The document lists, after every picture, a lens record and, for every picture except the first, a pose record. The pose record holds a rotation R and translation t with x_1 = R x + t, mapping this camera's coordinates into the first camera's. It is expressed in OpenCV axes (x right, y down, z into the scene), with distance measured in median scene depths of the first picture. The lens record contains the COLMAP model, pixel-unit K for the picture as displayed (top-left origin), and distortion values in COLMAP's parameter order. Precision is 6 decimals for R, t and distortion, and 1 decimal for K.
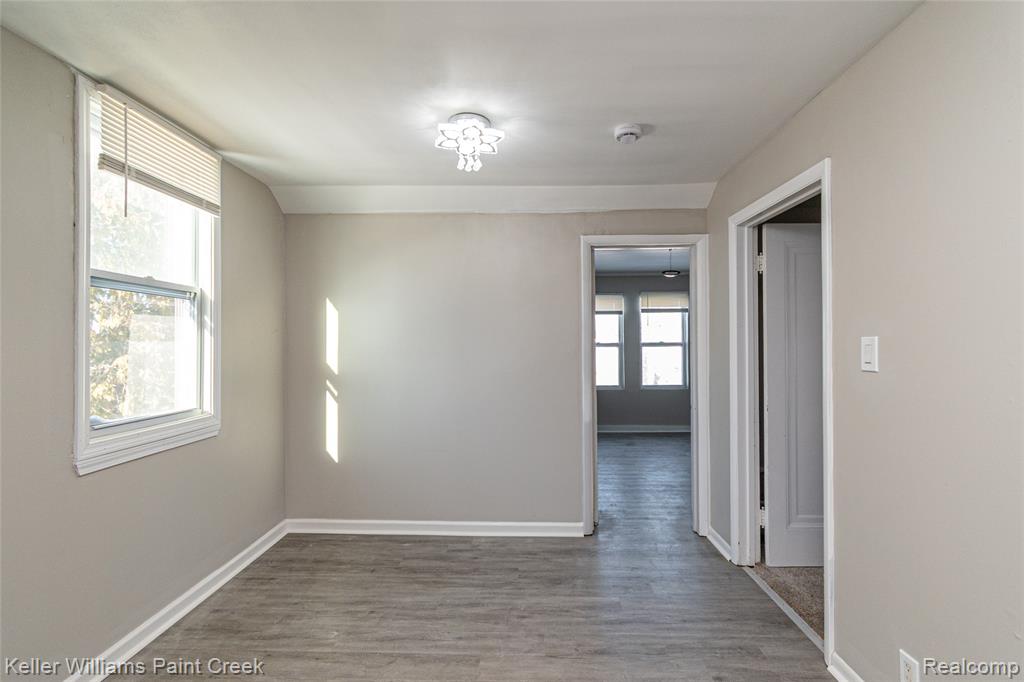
lens RADIAL K [[453.4, 0, 513.8], [0, 453.4, 341.8], [0, 0, 1]] dist [0.004095, -0.000752]
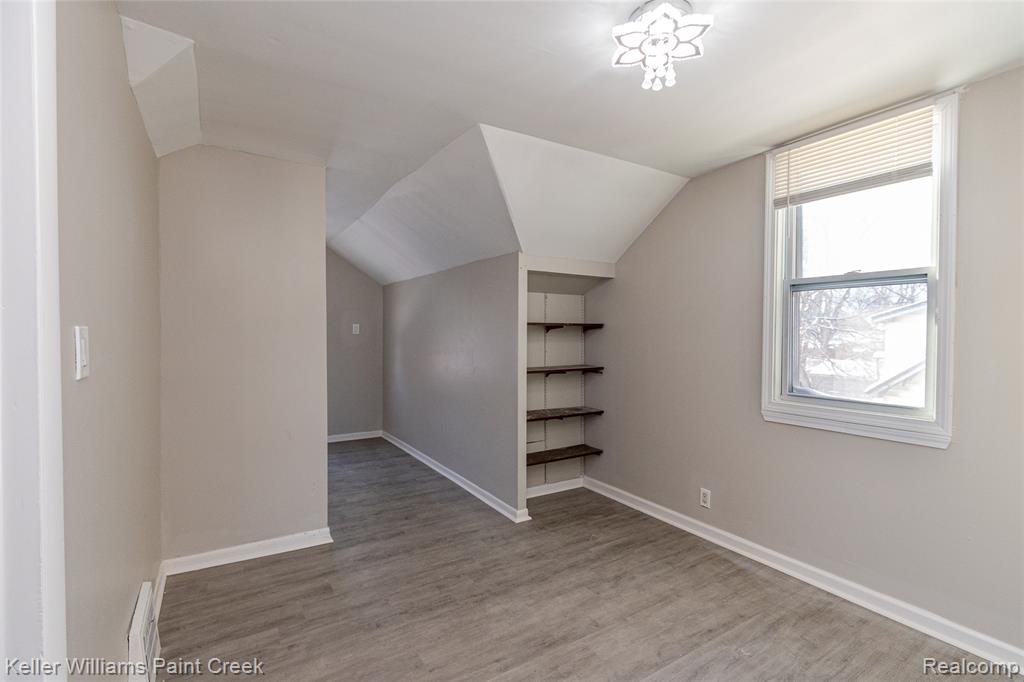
lens RADIAL K [[453.4, 0, 513.8], [0, 453.4, 341.8], [0, 0, 1]] dist [0.004095, -0.000752]
pose [[-0.821730, 0.008260, -0.569817, 0.487267], [0.000848, 0.999912, 0.013271, 0.009094], [0.569876, 0.010422, -0.821665, 1.441472]]
